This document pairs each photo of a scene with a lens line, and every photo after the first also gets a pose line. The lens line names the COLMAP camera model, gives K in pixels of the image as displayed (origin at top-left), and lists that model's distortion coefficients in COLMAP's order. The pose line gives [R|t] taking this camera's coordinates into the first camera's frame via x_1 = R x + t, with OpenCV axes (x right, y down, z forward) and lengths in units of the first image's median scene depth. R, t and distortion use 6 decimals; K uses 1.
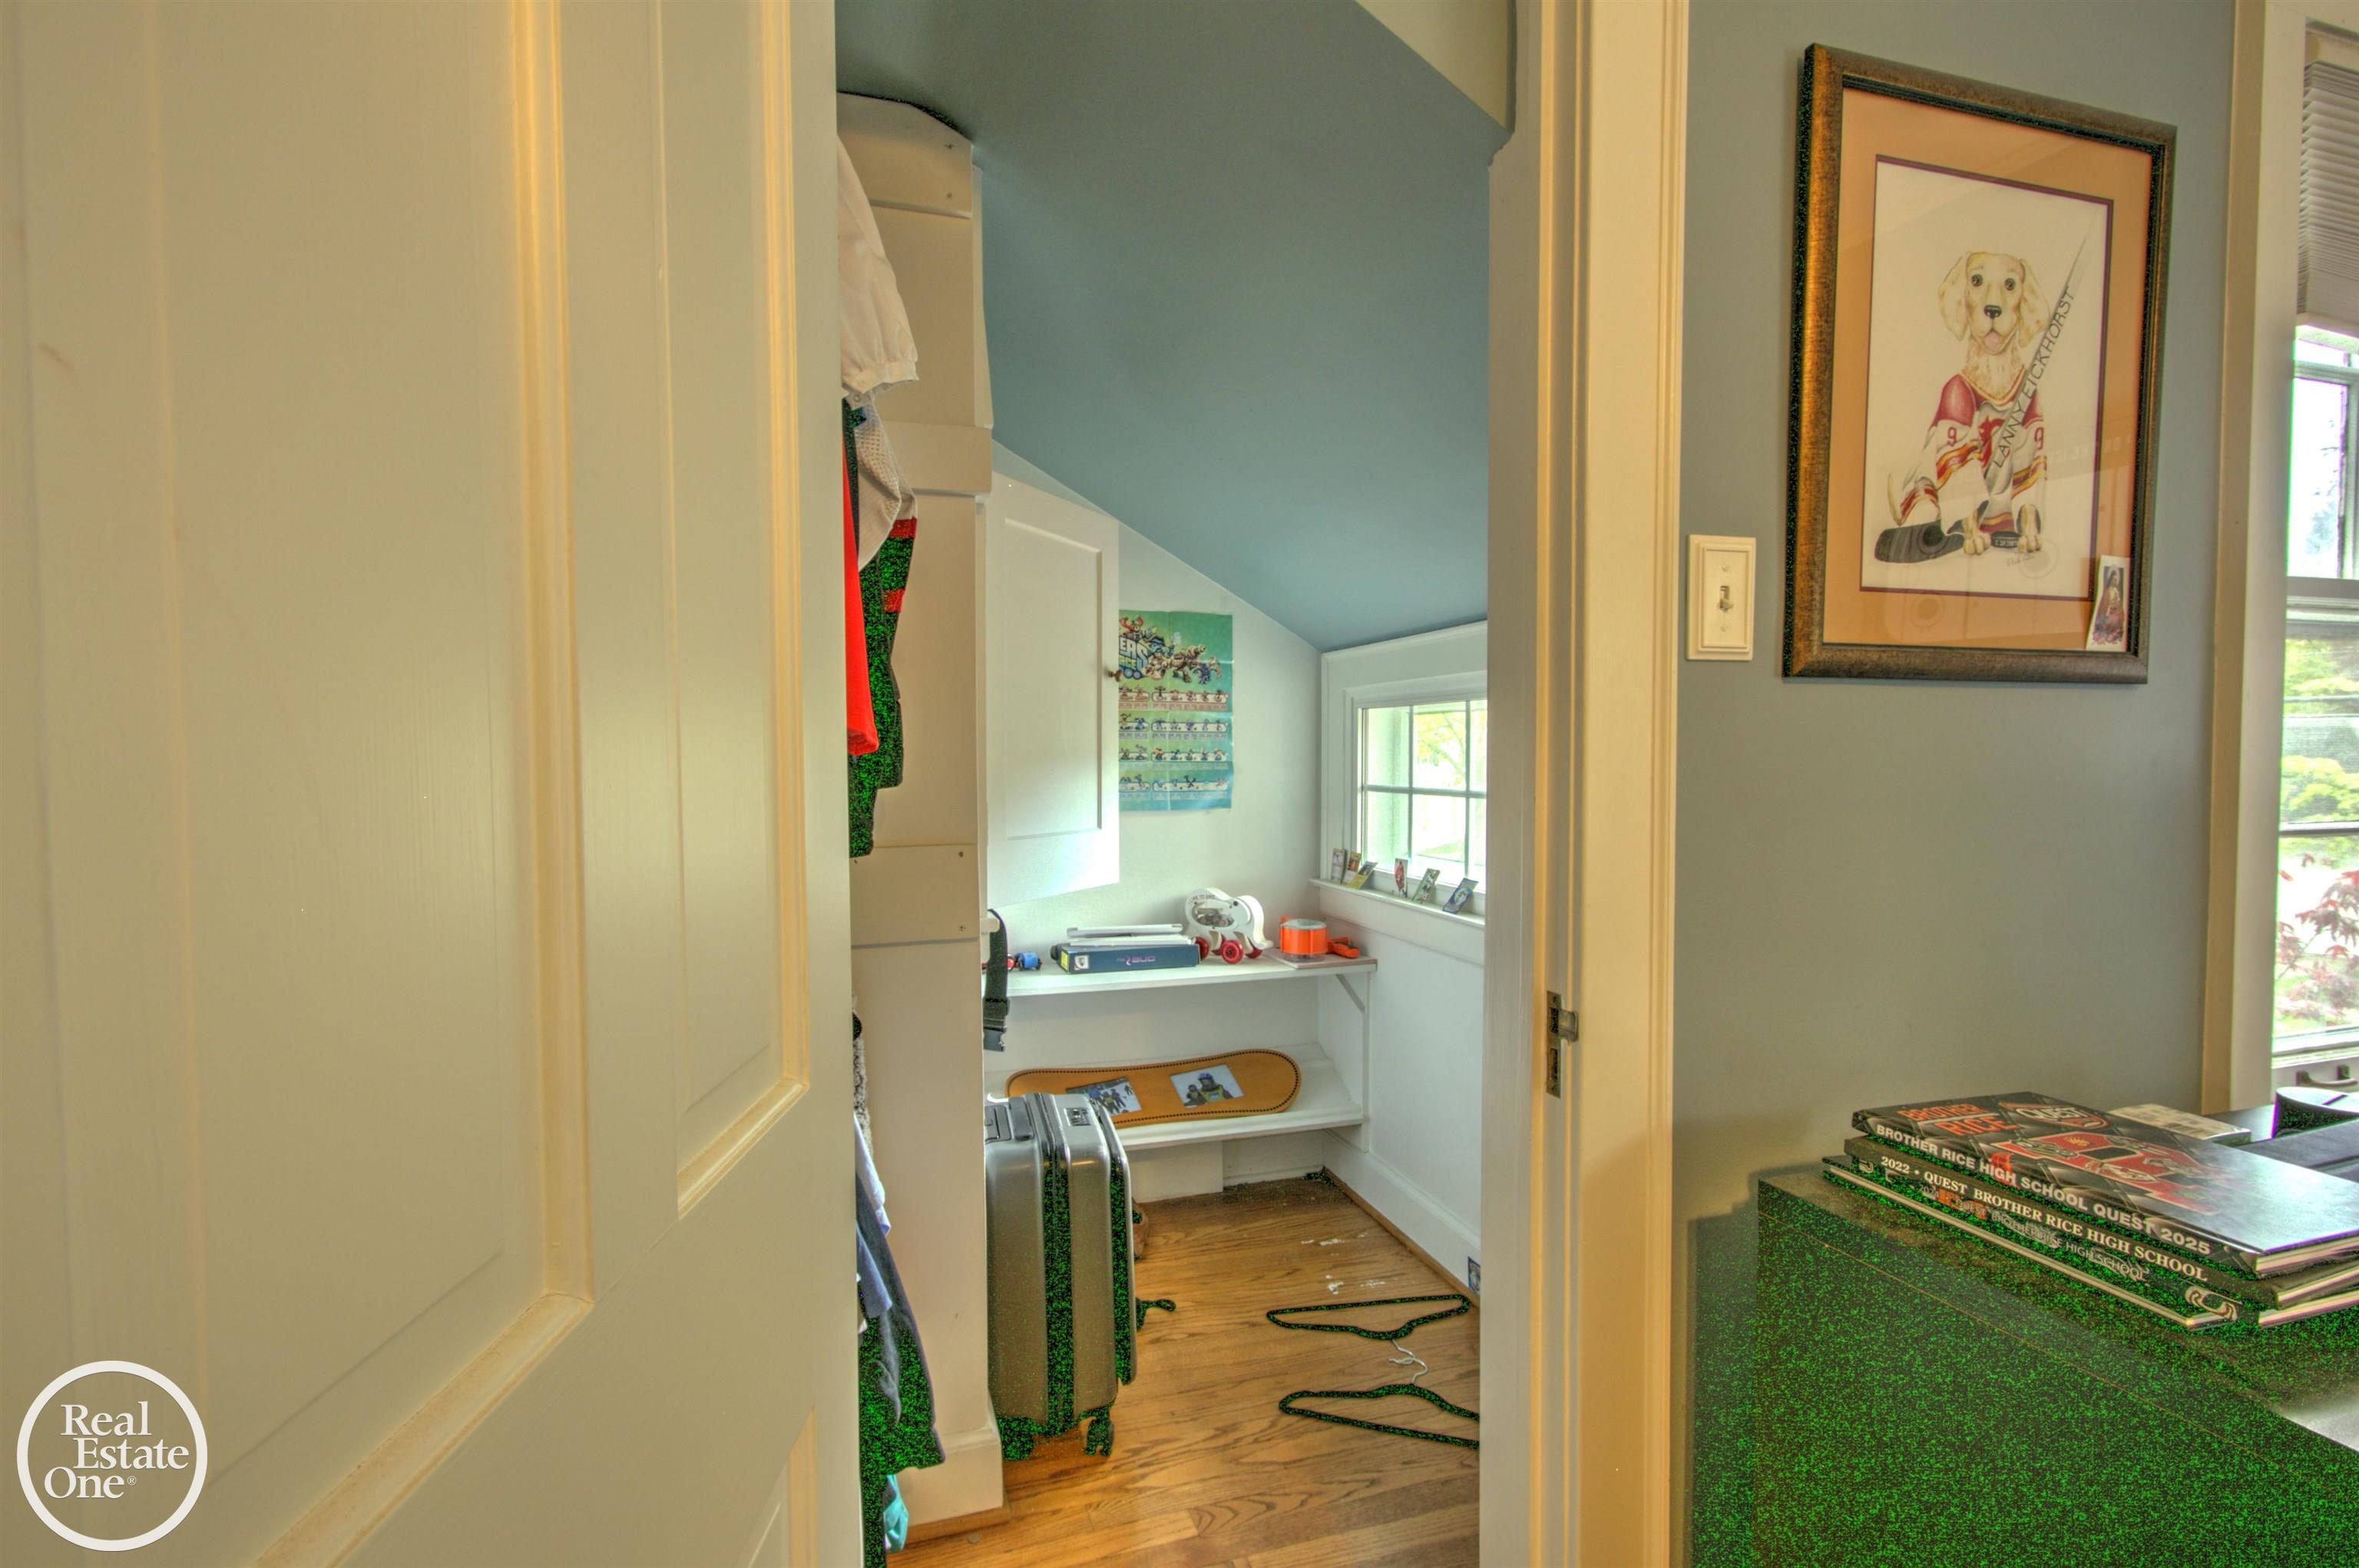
lens RADIAL K [[1081.8, 0, 1176.9], [0, 1081.8, 790.3], [0, 0, 1]] dist [0.003378, -0.000012]
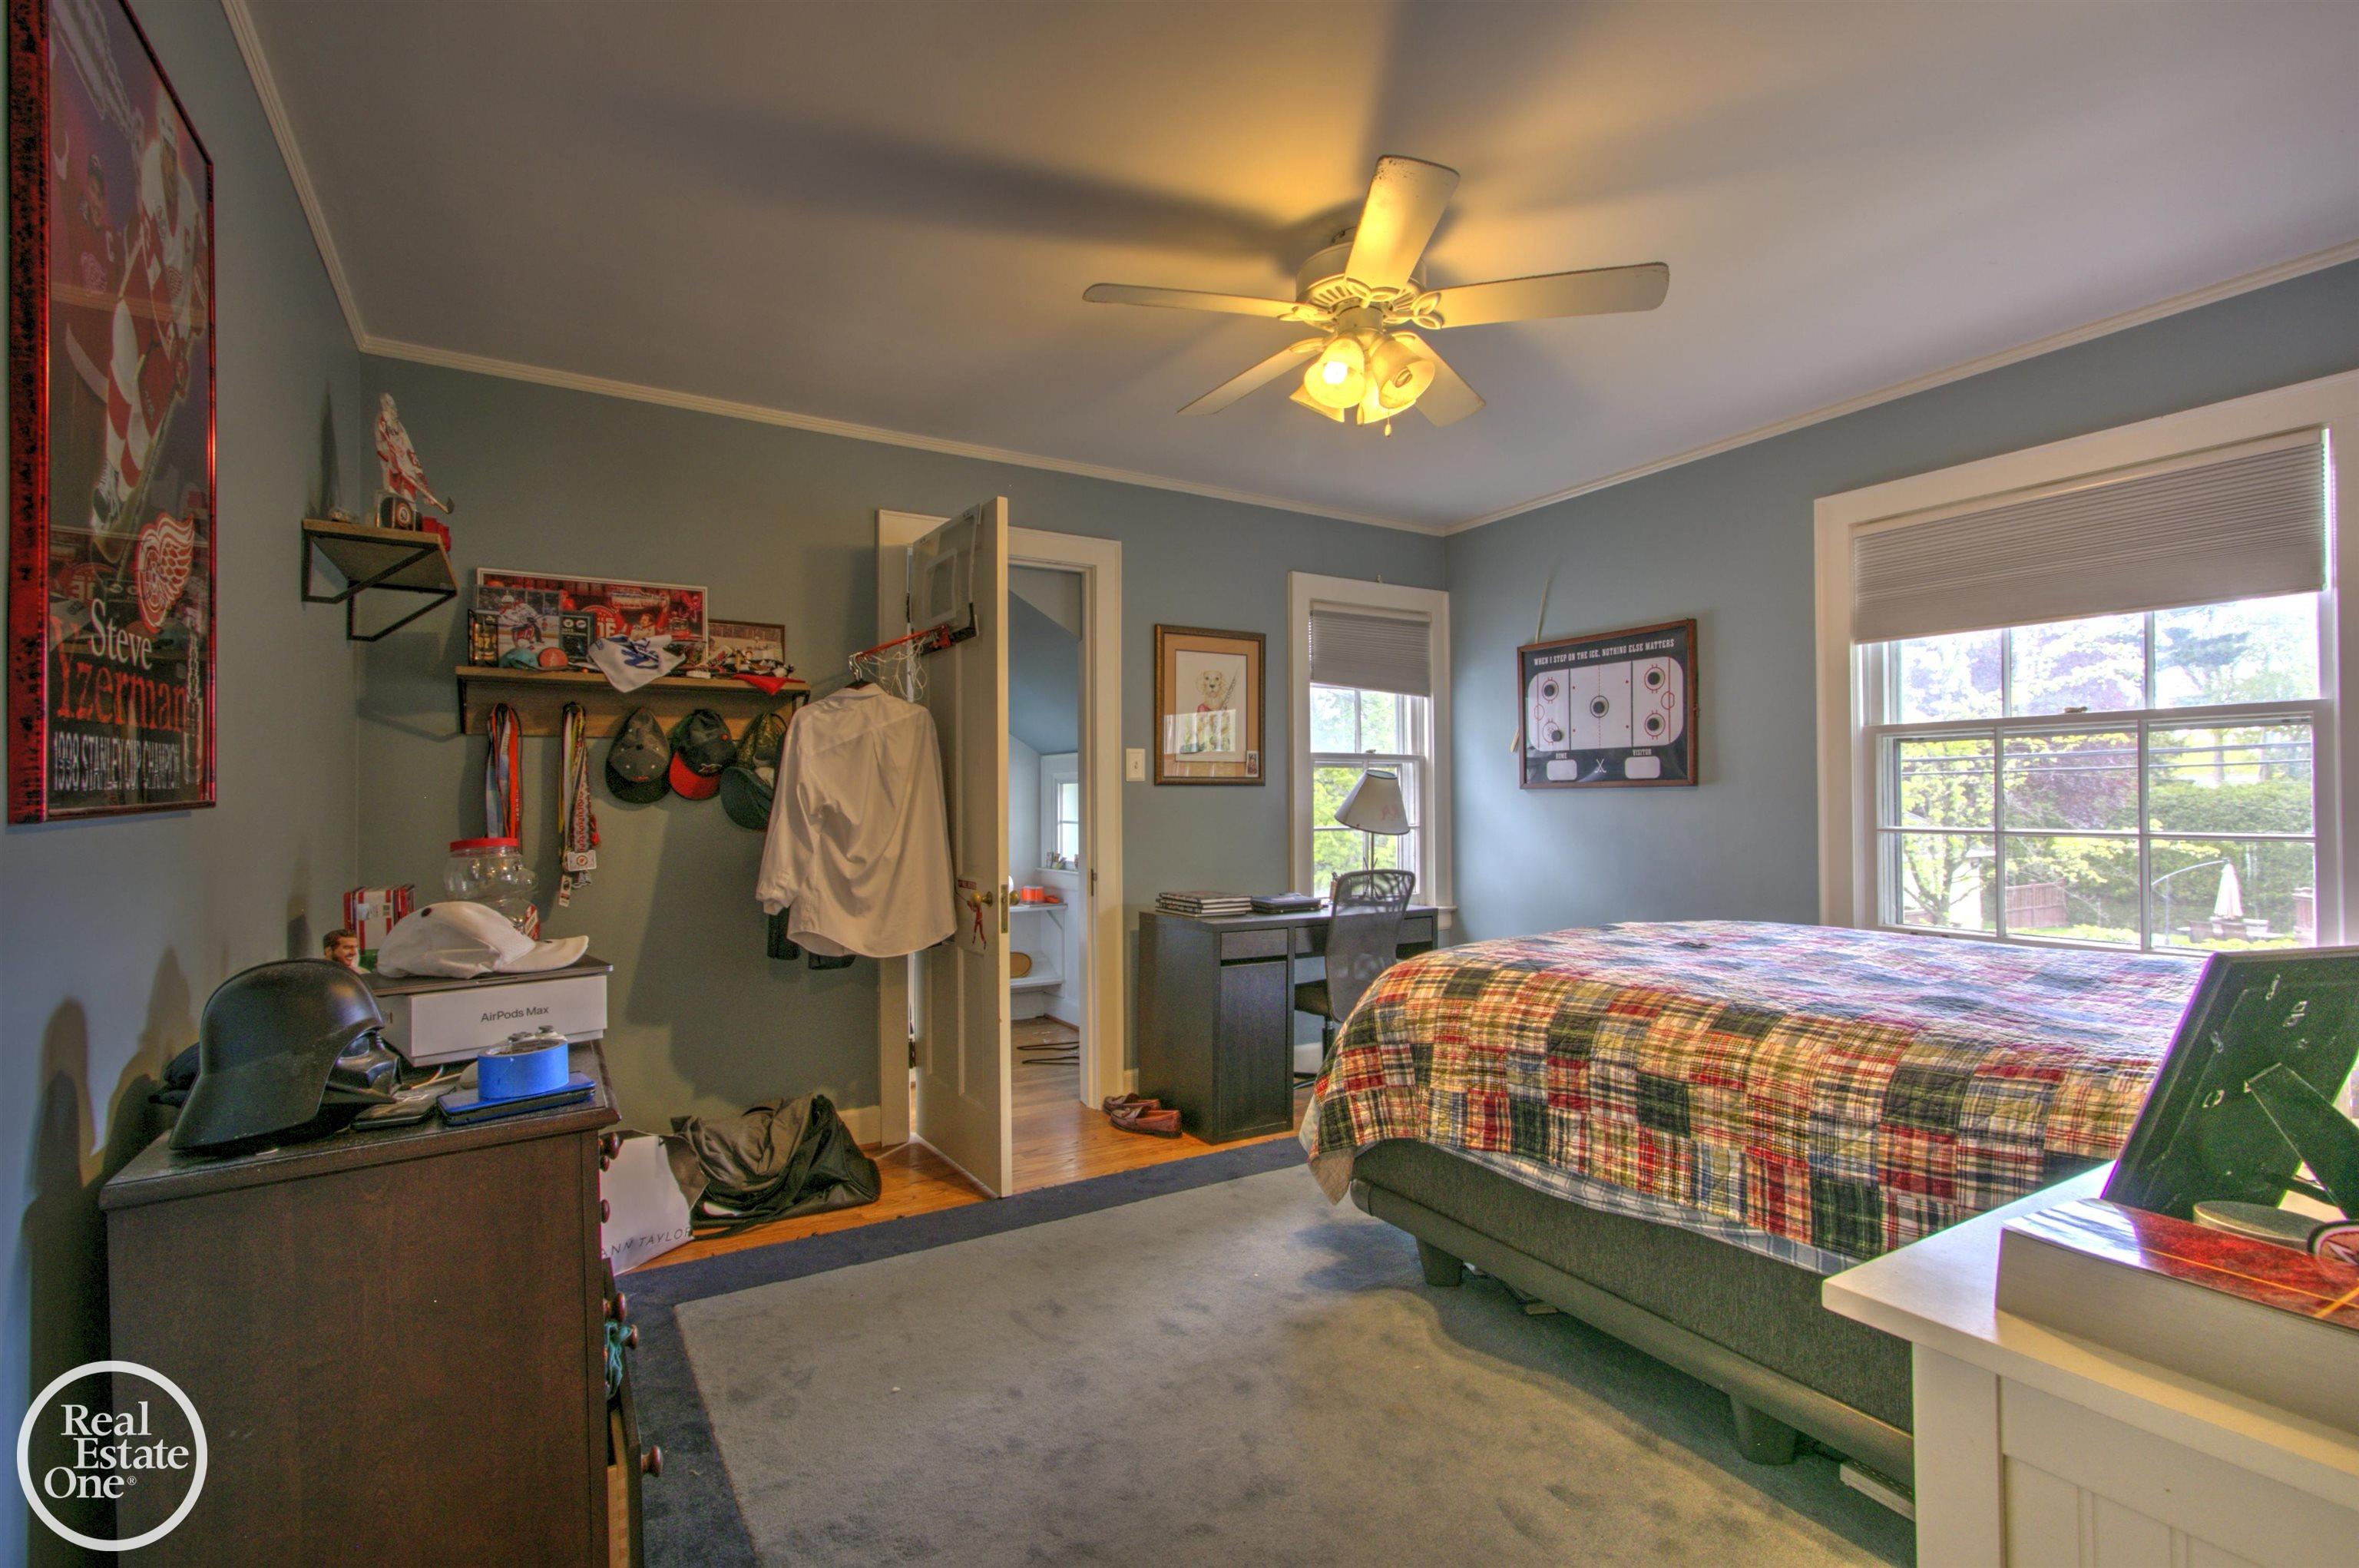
lens RADIAL K [[1081.8, 0, 1181.1], [0, 1081.8, 790.7], [0, 0, 1]] dist [0.003378, -0.000012]
pose [[0.971669, -0.003045, 0.236325, -0.224412], [0.014410, 0.998820, -0.046376, 0.084478], [-0.235905, 0.048468, 0.970567, -2.539746]]
